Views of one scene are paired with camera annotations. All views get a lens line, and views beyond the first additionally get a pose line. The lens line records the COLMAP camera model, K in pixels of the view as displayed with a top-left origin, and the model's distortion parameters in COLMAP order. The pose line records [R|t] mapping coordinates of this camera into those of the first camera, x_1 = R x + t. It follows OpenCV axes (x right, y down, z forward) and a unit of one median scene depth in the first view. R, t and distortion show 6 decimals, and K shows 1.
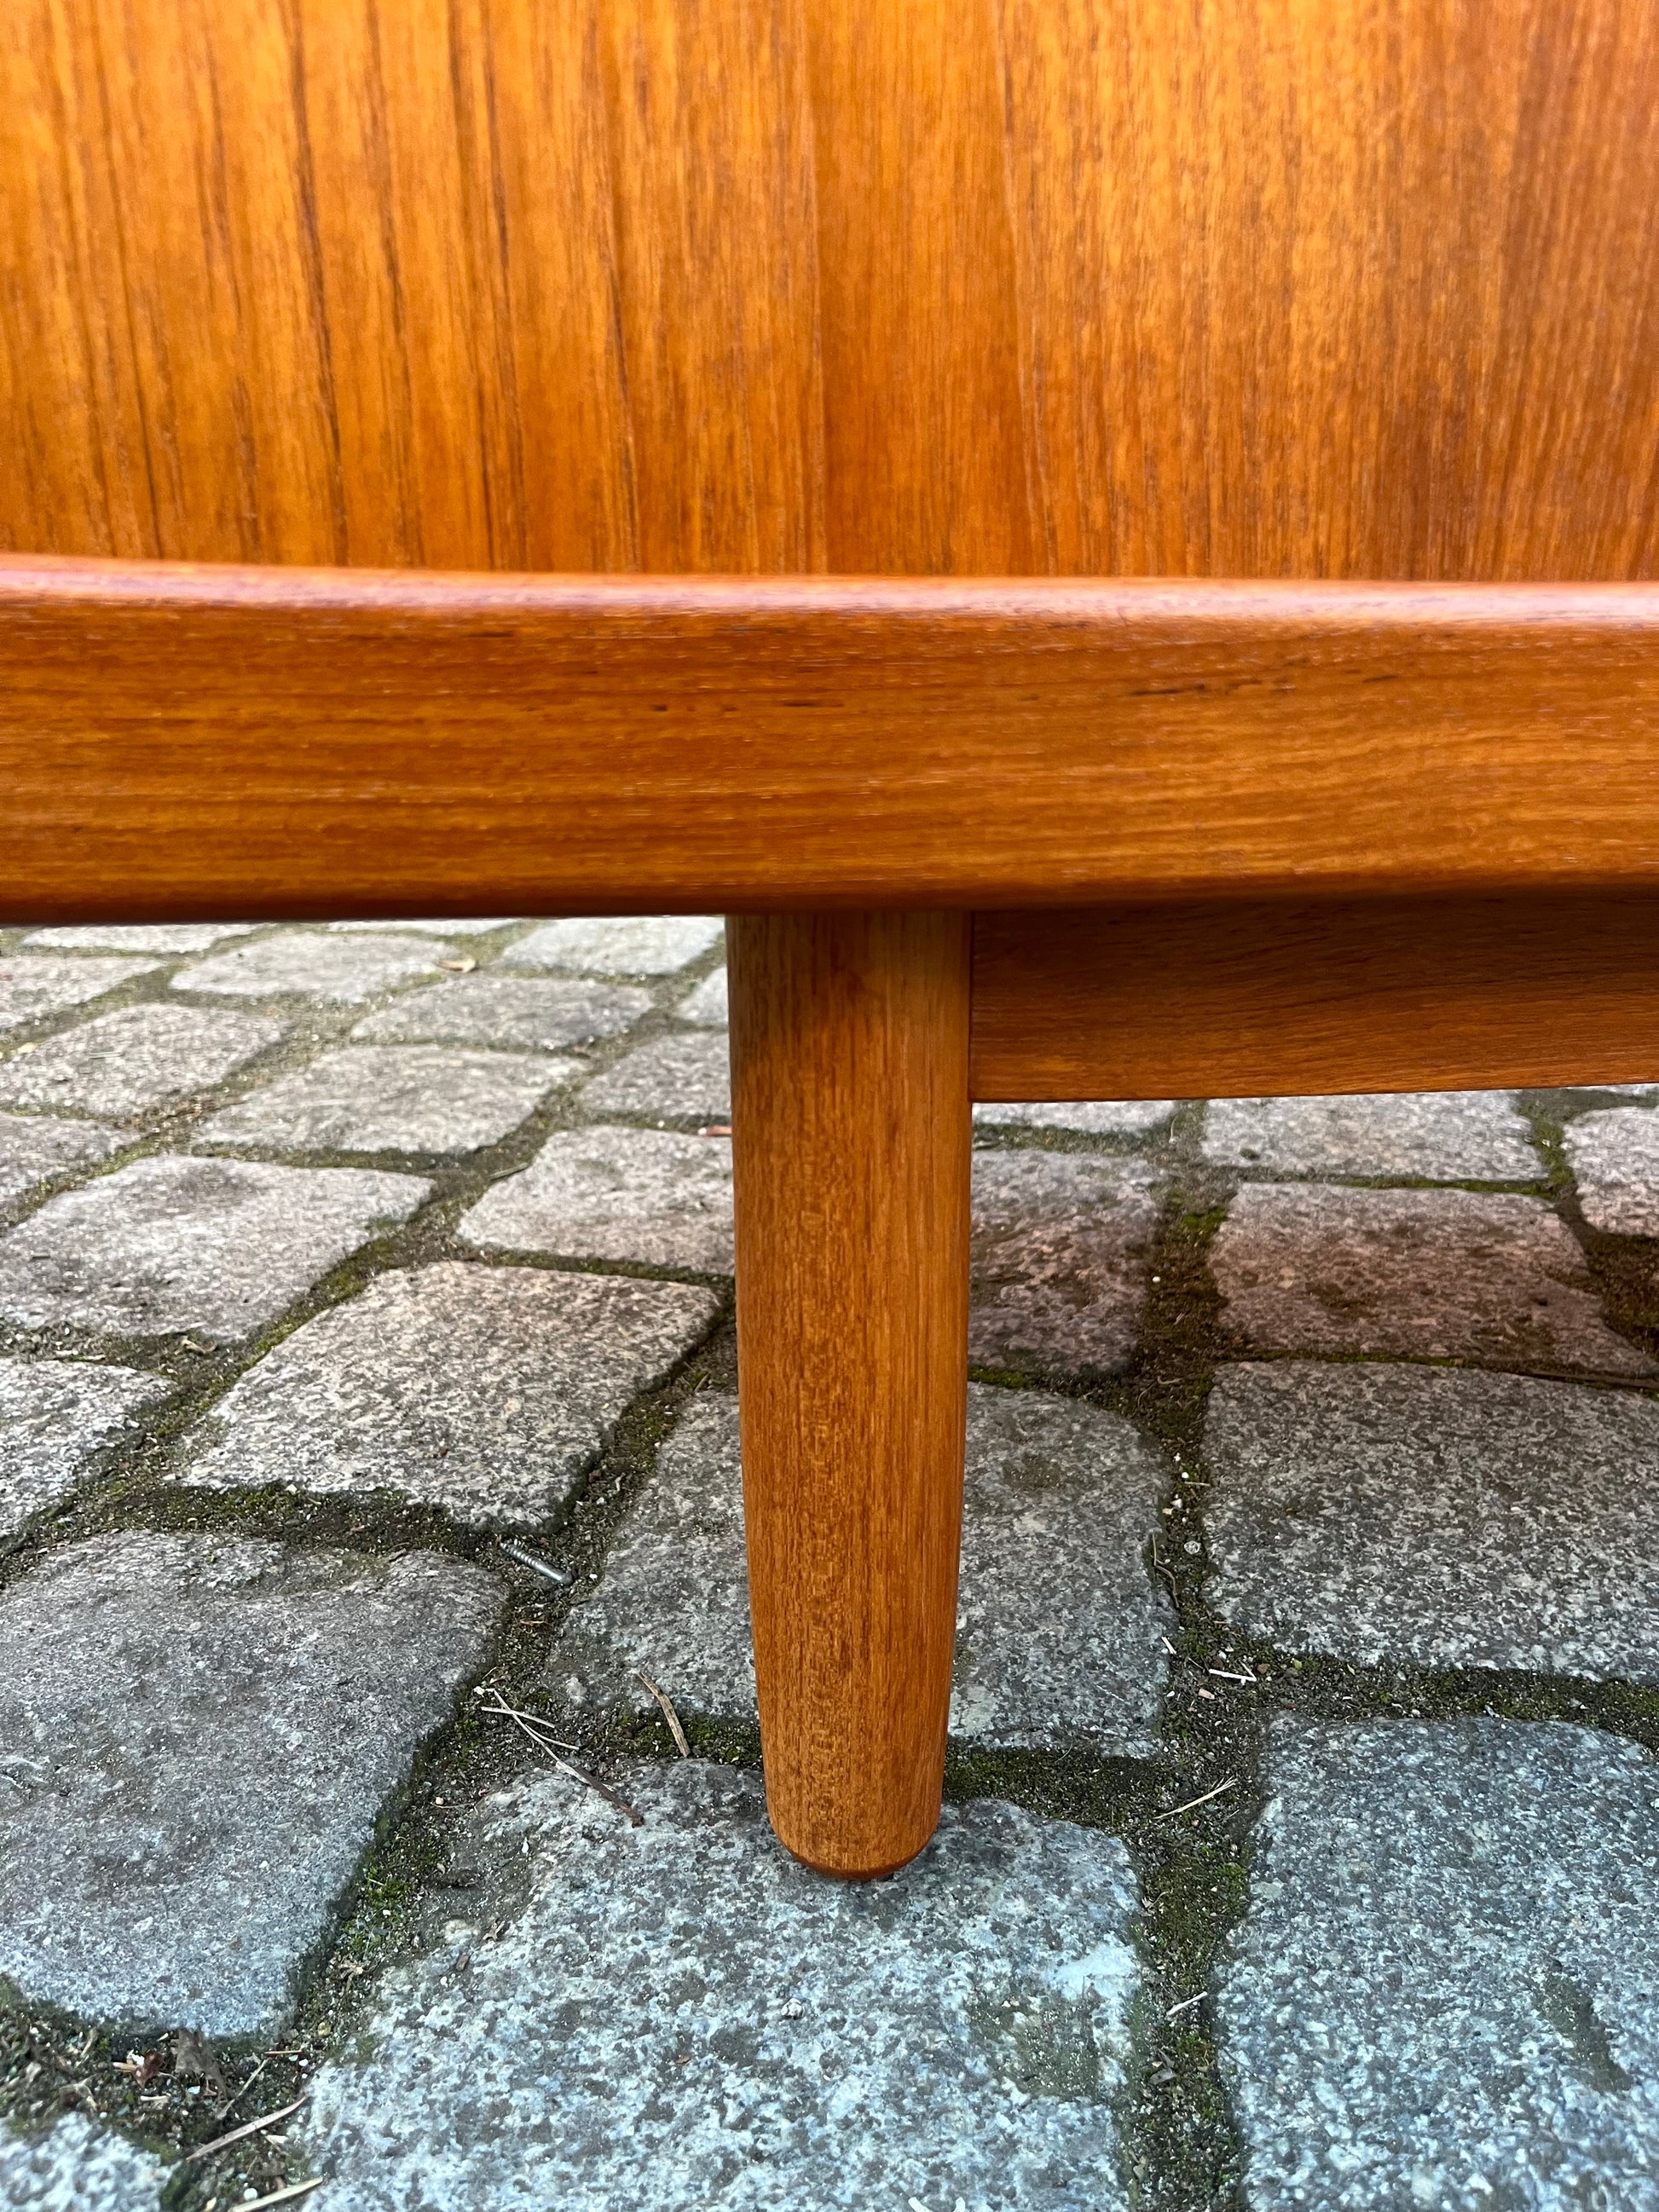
lens RADIAL K [[1697.6, 0, 829.5], [0, 1697.6, 1106.0], [0, 0, 1]] dist [0.063672, -0.099832]
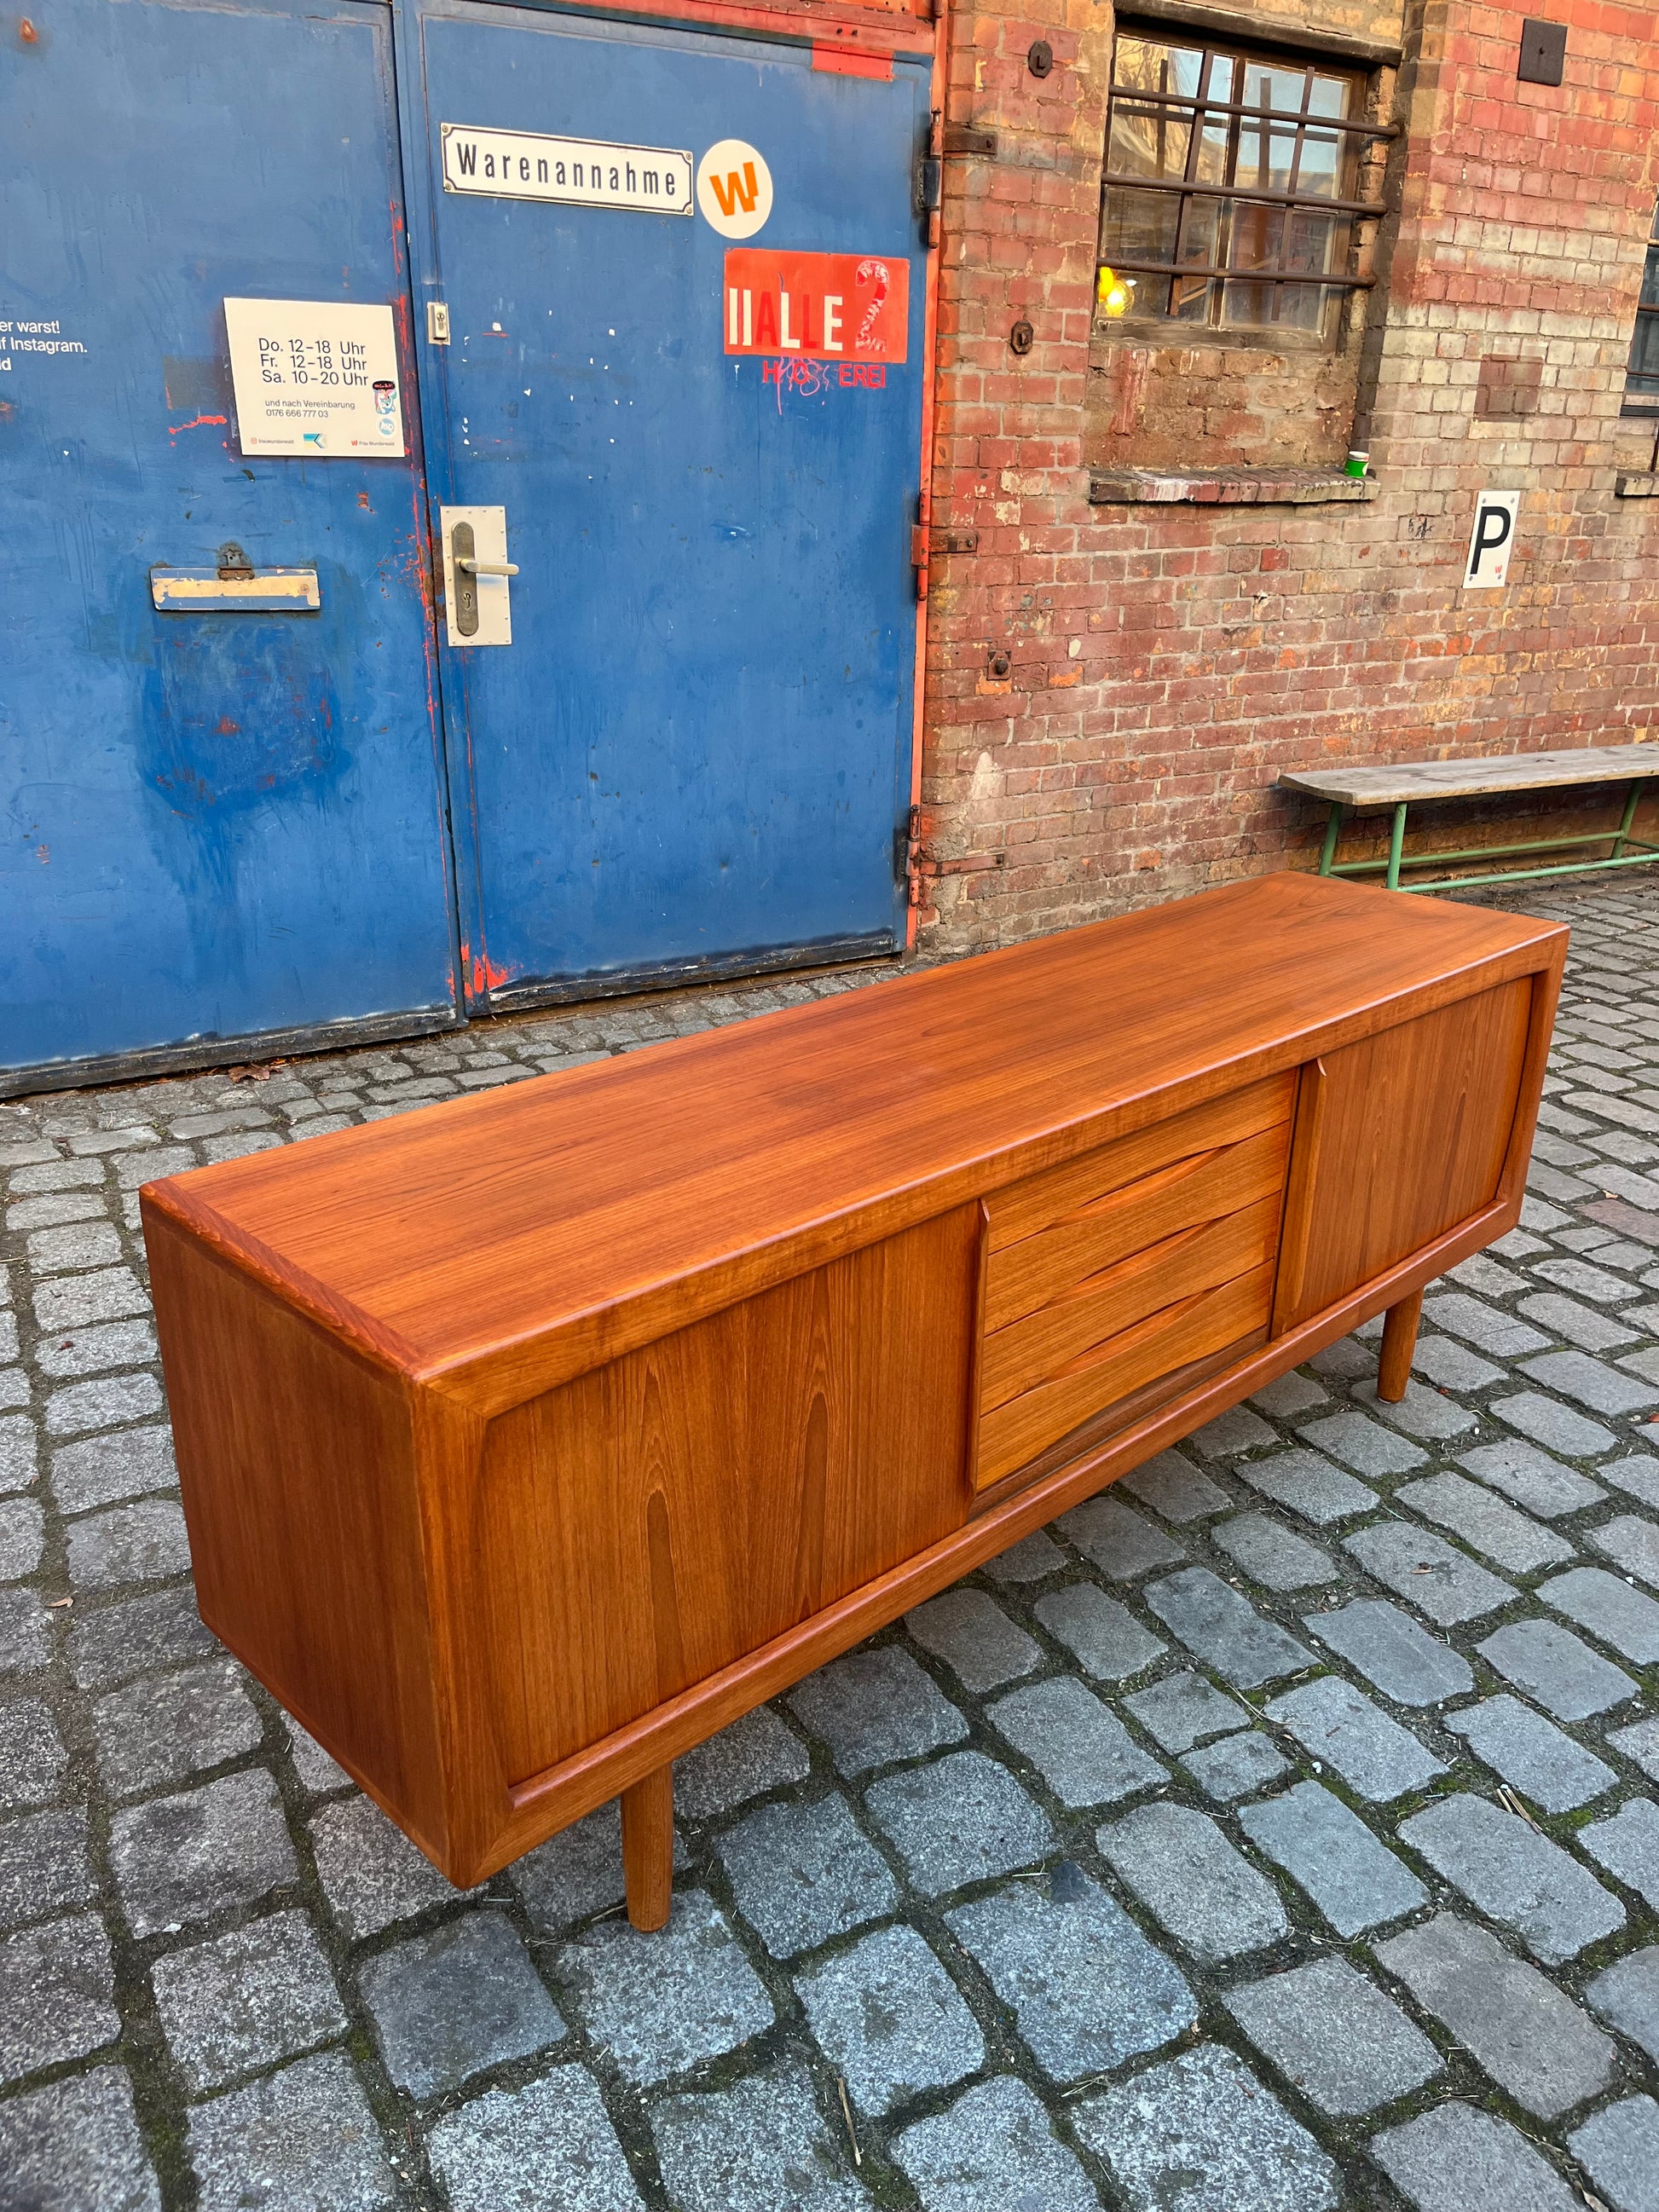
lens RADIAL K [[1666.7, 0, 827.5], [0, 1666.7, 1113.6], [0, 0, 1]] dist [0.045994, -0.037879]
pose [[0.756168, -0.221316, 0.615815, -1.417119], [0.192916, 0.974642, 0.113390, -1.515932], [-0.625294, 0.033059, 0.779688, -2.046830]]
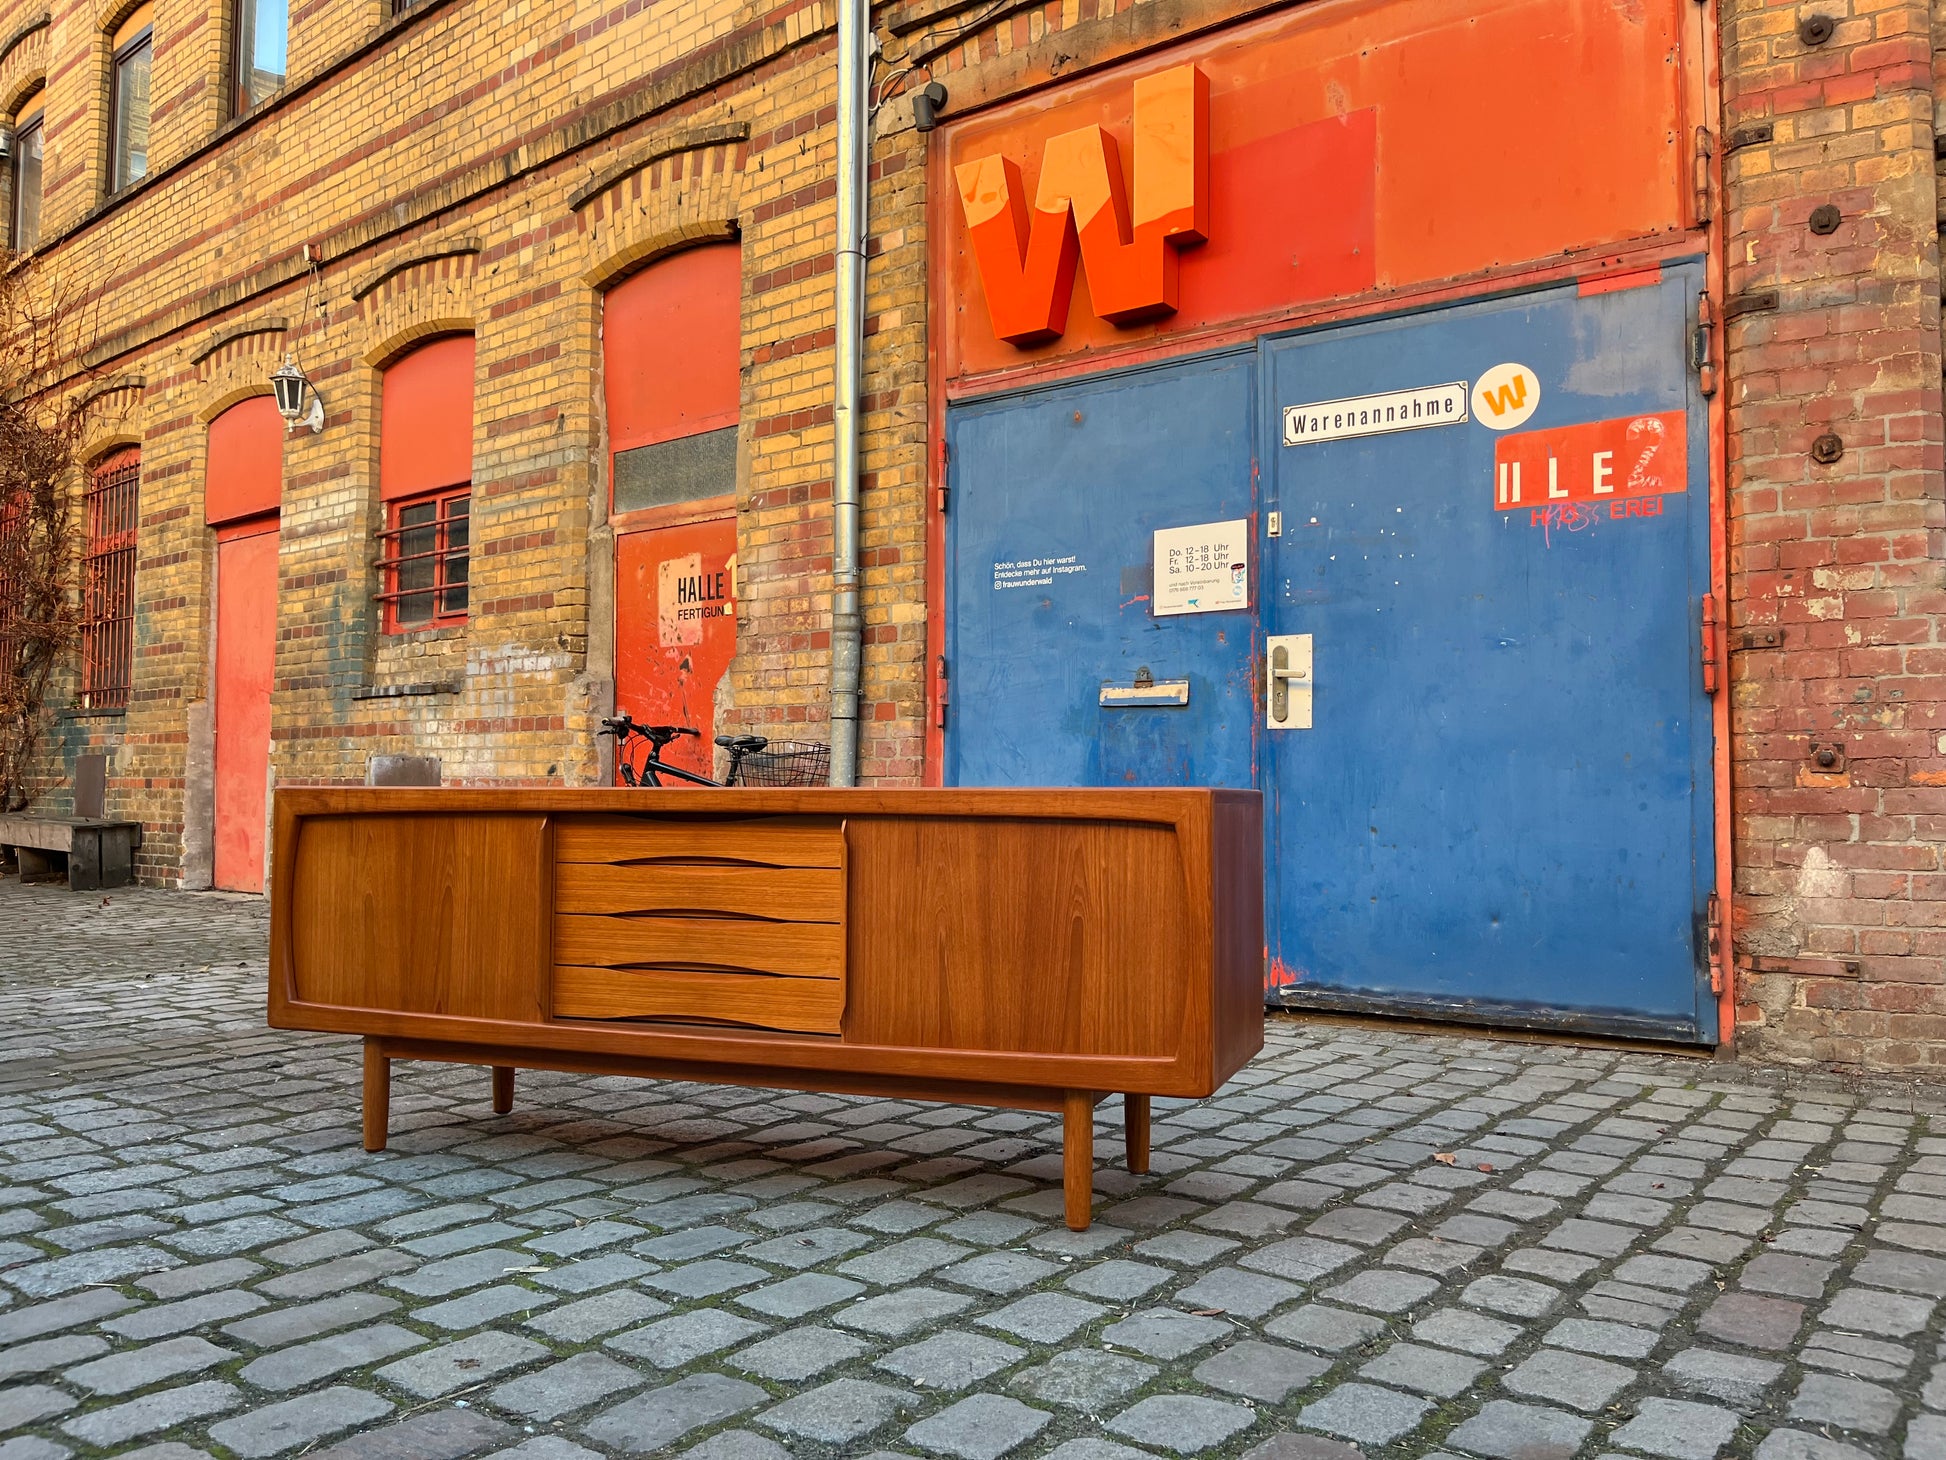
lens RADIAL K [[1458.7, 0, 966.6], [0, 1458.7, 747.4], [0, 0, 1]] dist [0.053410, -0.062421]
pose [[0.914554, -0.000581, -0.404463, 4.543243], [-0.142731, 0.935200, -0.324082, 0.410597], [0.378442, 0.354121, 0.855208, -3.880286]]
